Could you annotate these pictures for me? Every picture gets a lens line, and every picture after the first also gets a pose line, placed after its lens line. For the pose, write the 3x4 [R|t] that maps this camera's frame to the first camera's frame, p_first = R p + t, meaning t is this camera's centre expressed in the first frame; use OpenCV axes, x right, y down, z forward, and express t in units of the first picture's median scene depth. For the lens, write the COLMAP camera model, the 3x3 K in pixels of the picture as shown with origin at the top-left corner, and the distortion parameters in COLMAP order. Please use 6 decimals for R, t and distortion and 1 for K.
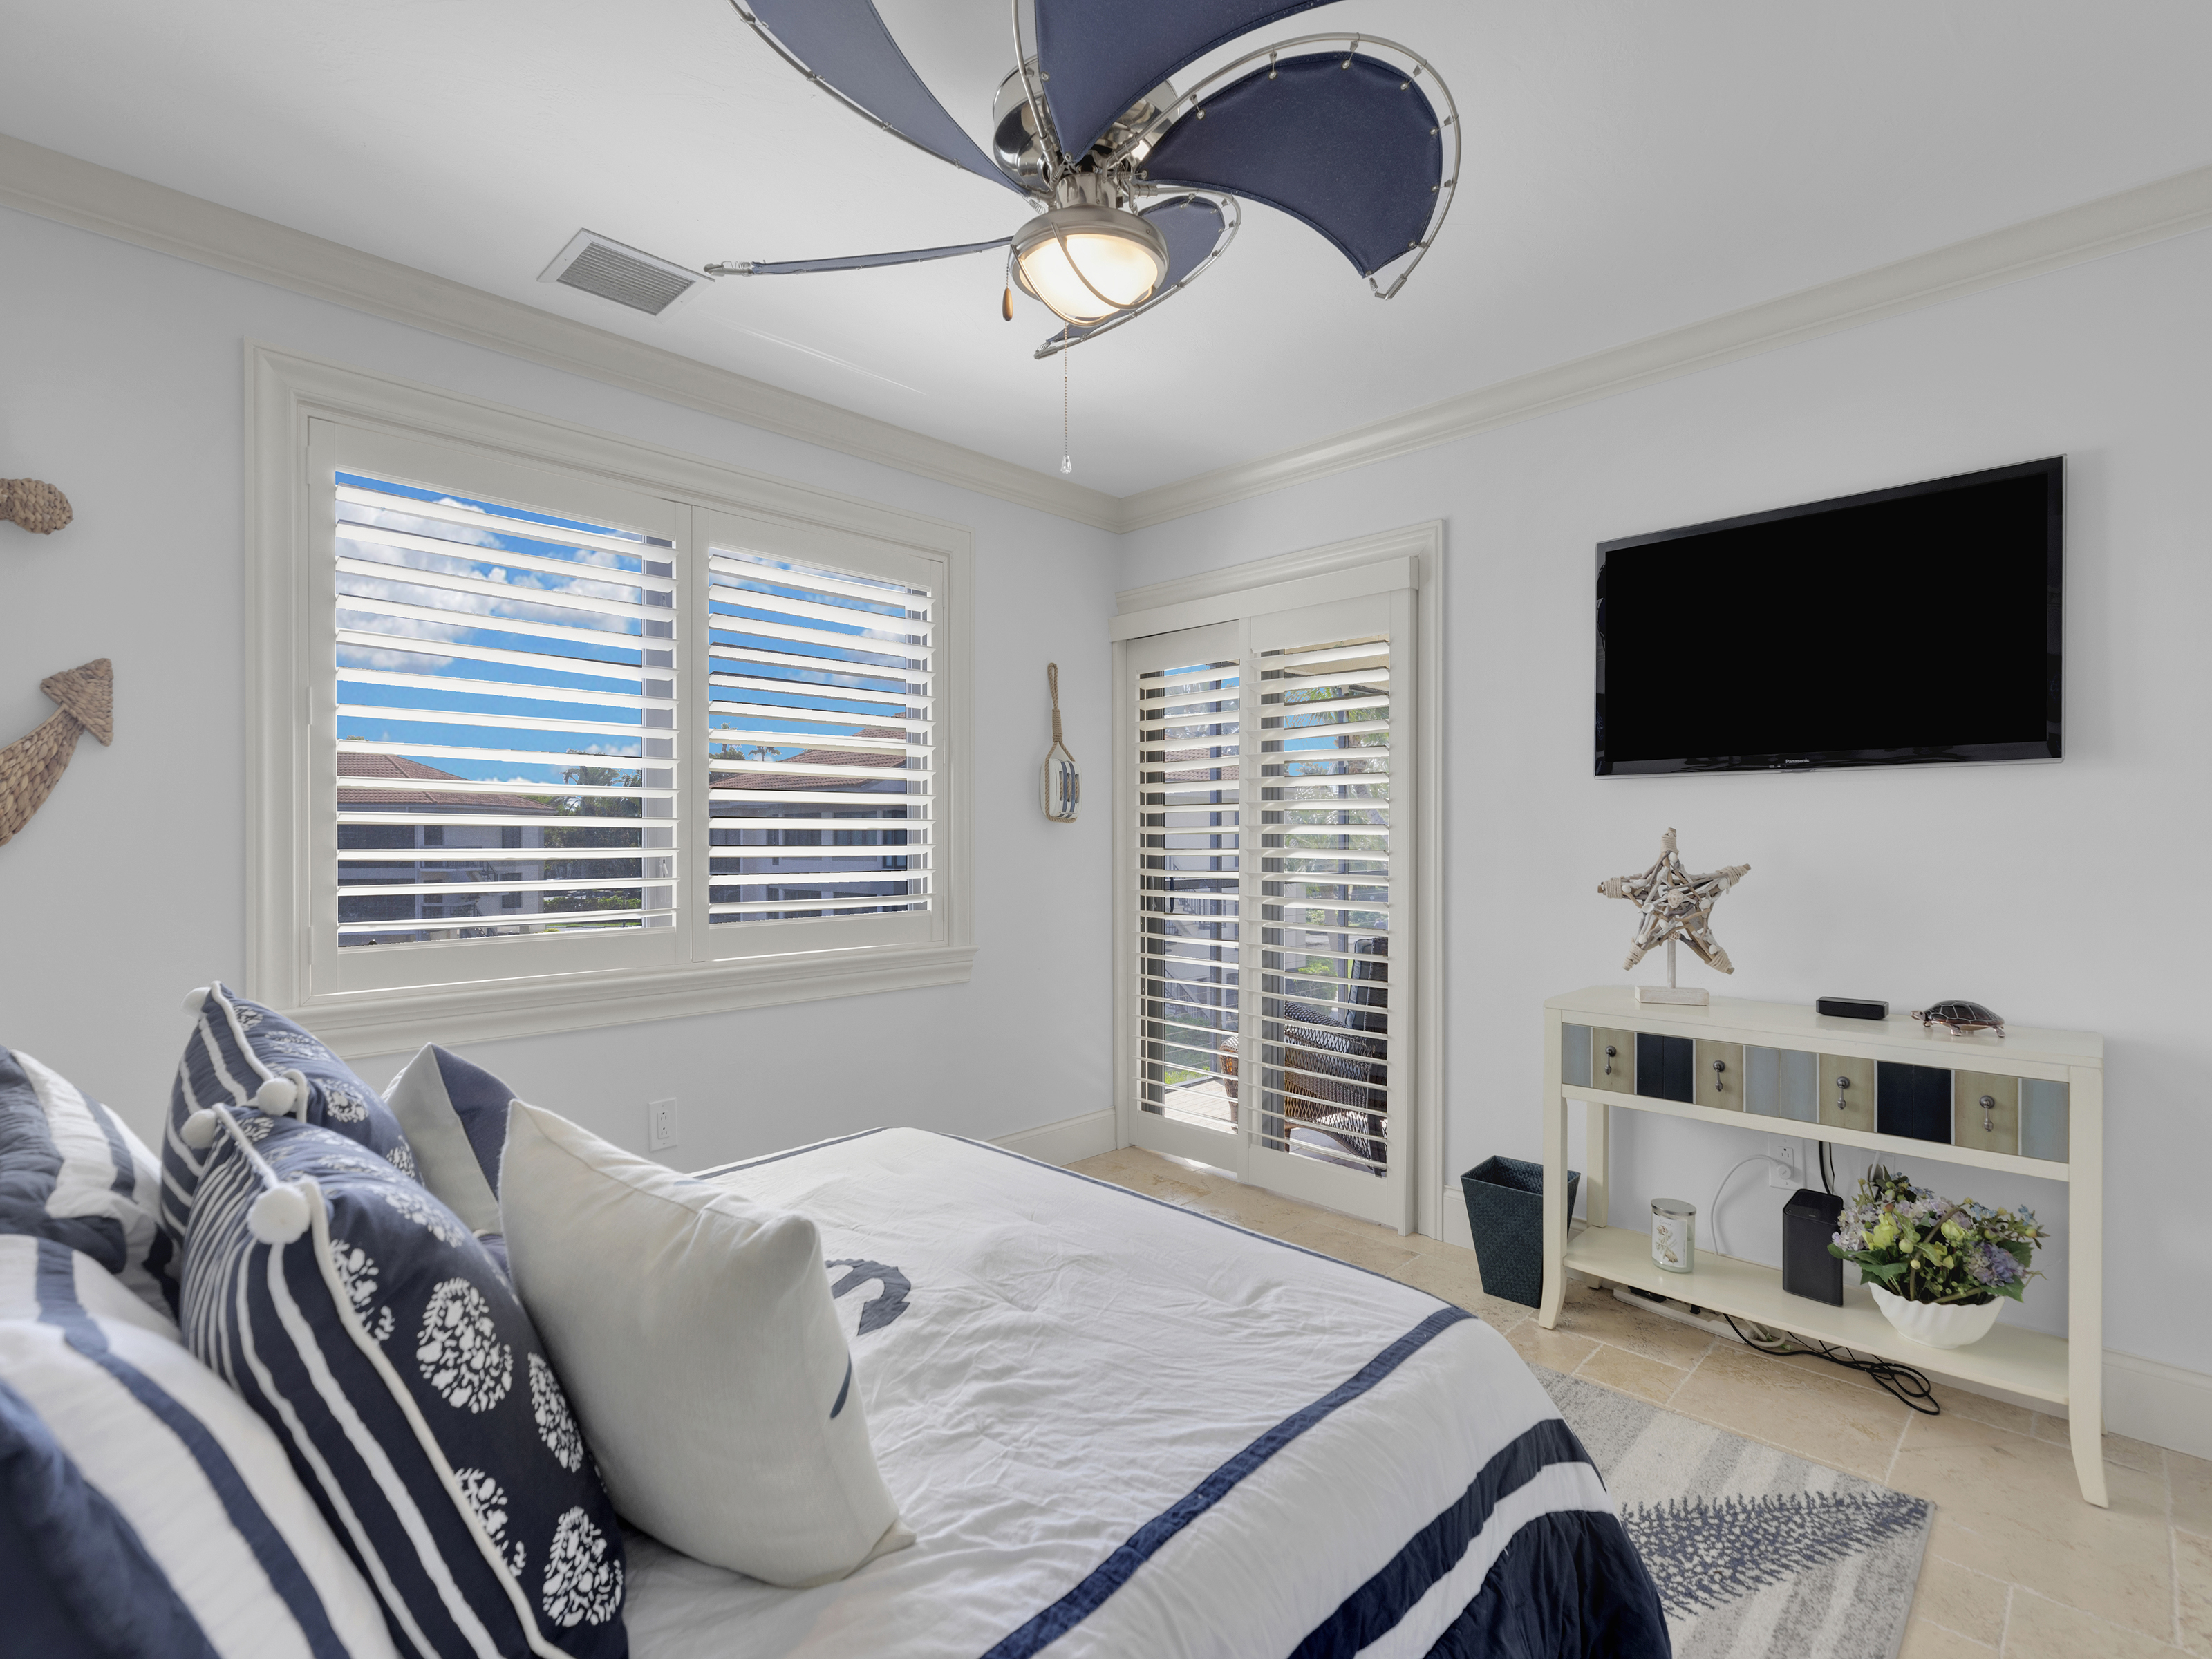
lens RADIAL K [[1038.2, 0, 1106.2], [0, 1038.2, 833.1], [0, 0, 1]] dist [-0.000405, 0.000201]
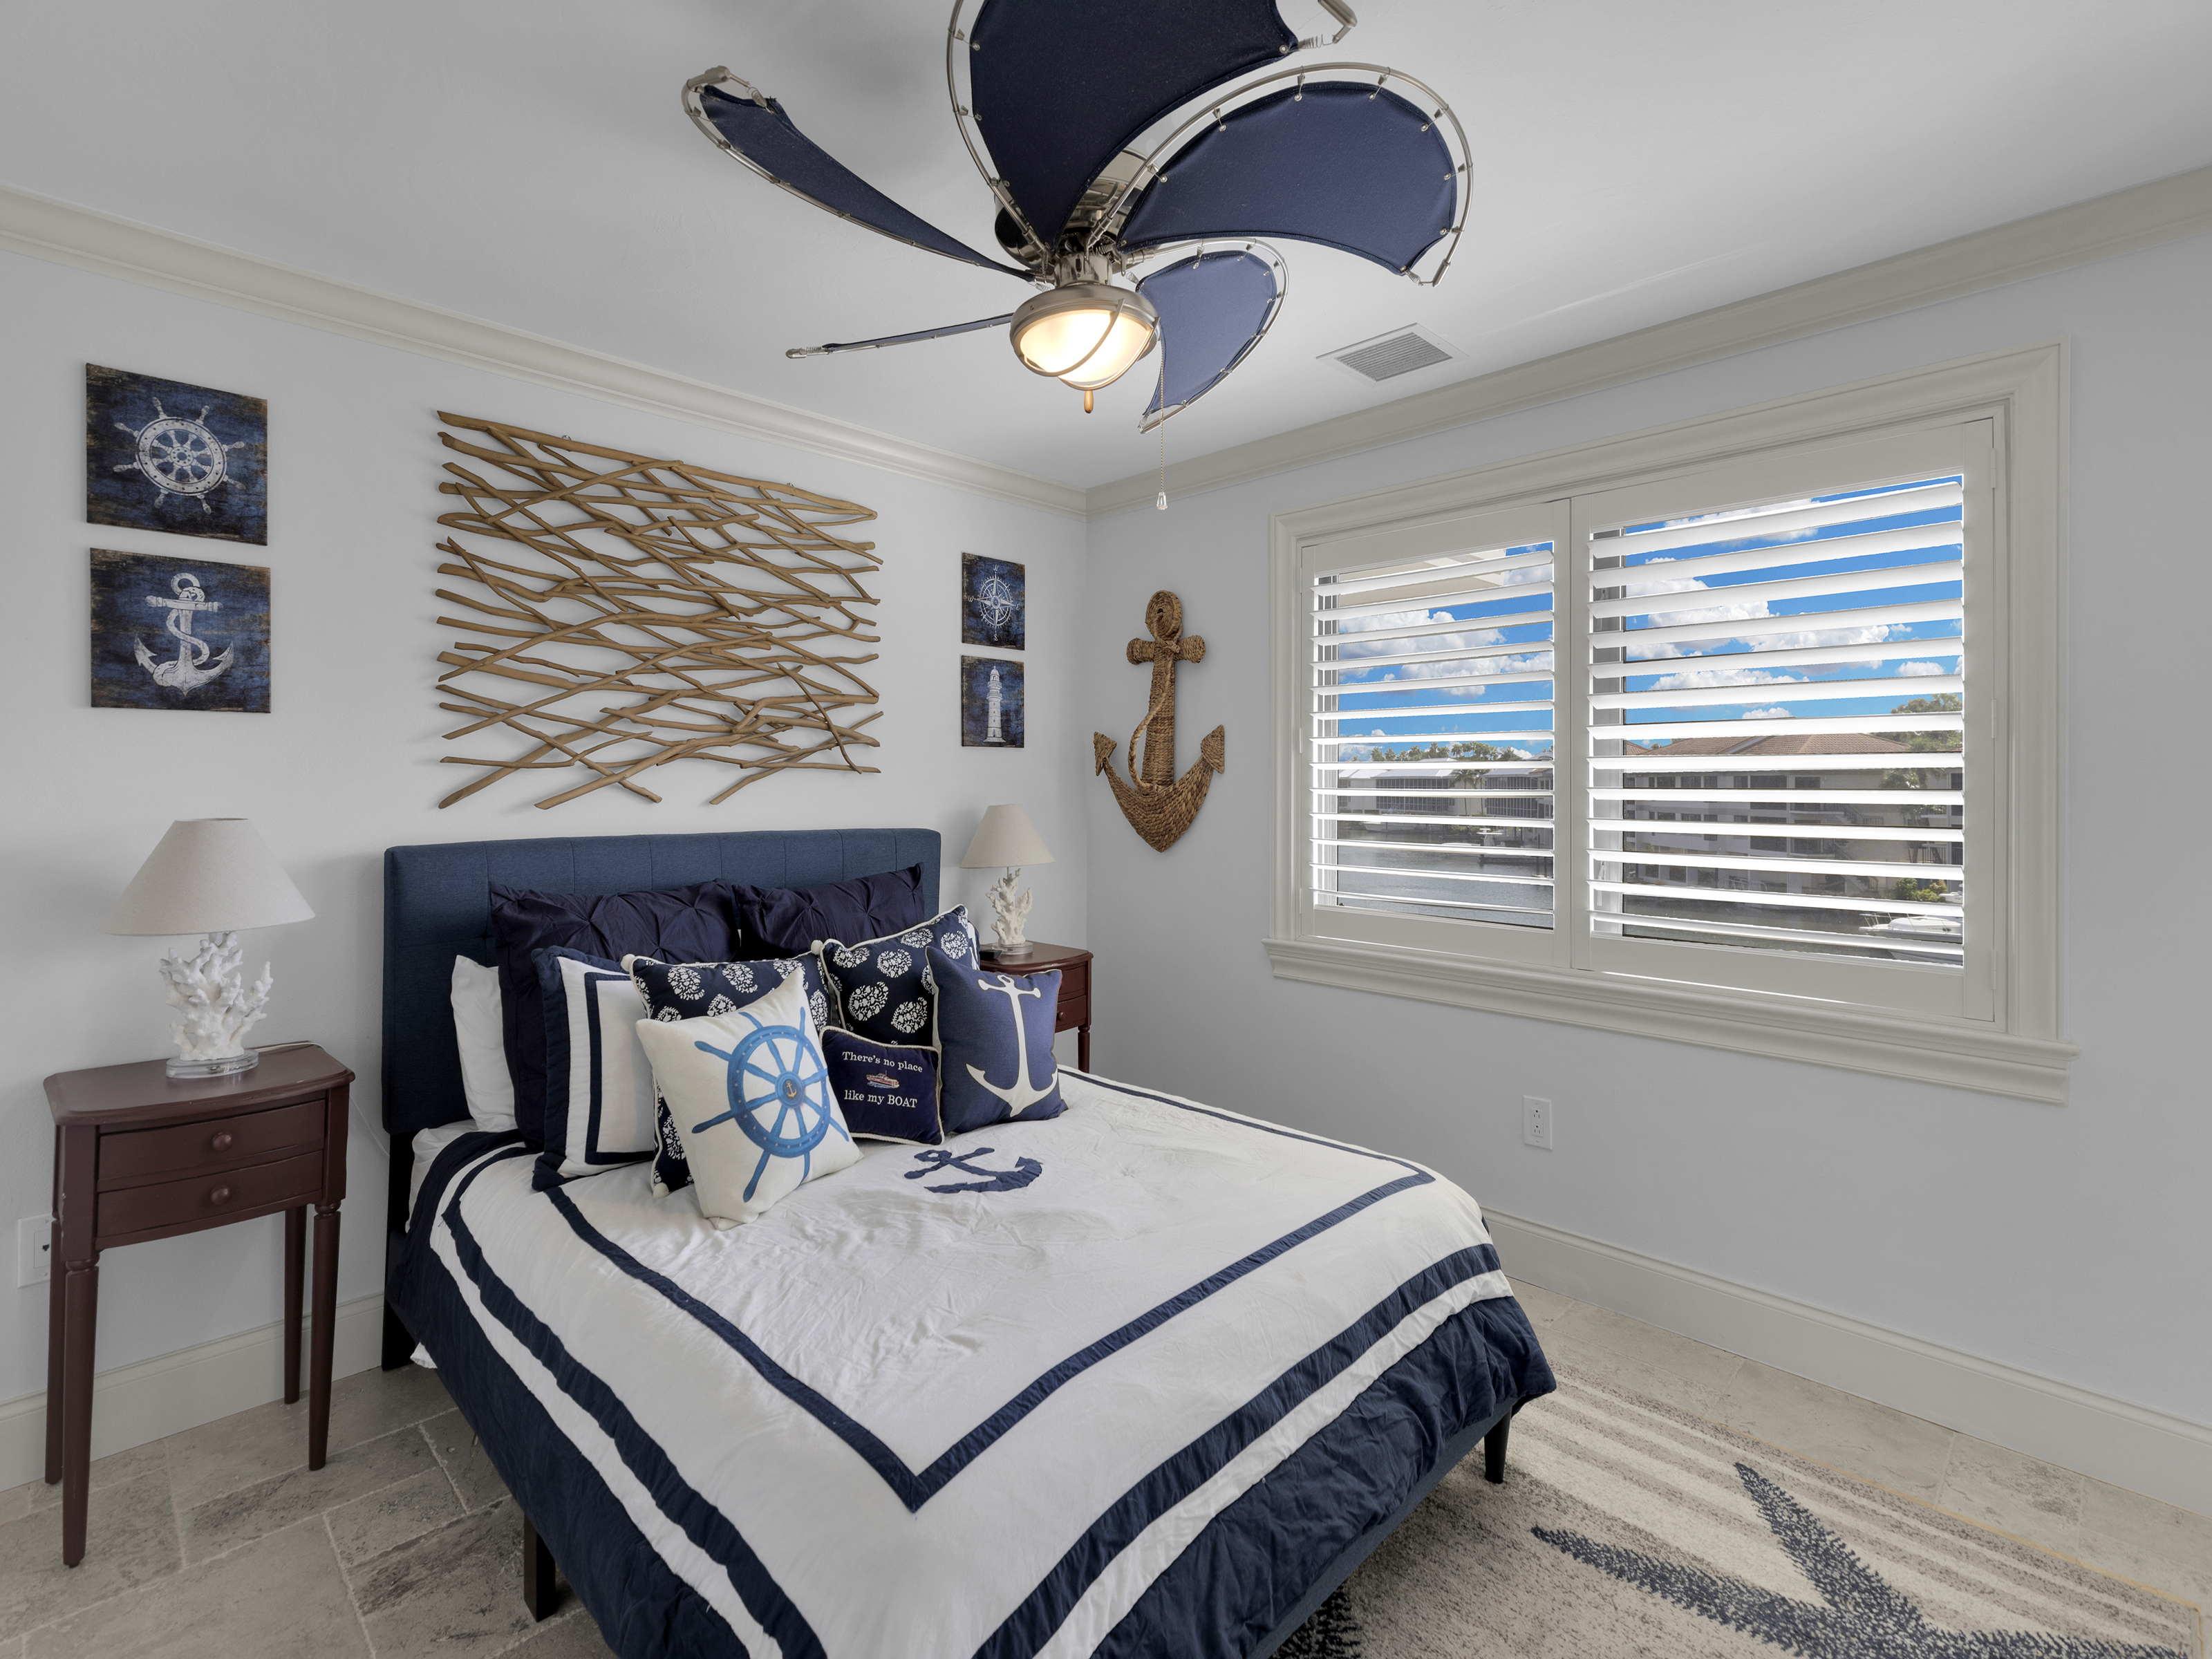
lens RADIAL K [[1038.2, 0, 1103.3], [0, 1038.2, 778.2], [0, 0, 1]] dist [-0.000405, 0.000201]
pose [[-0.004583, -0.006561, -0.999968, 1.117017], [-0.000534, 0.999978, -0.006558, -0.090627], [0.999989, 0.000504, -0.004586, 1.105148]]
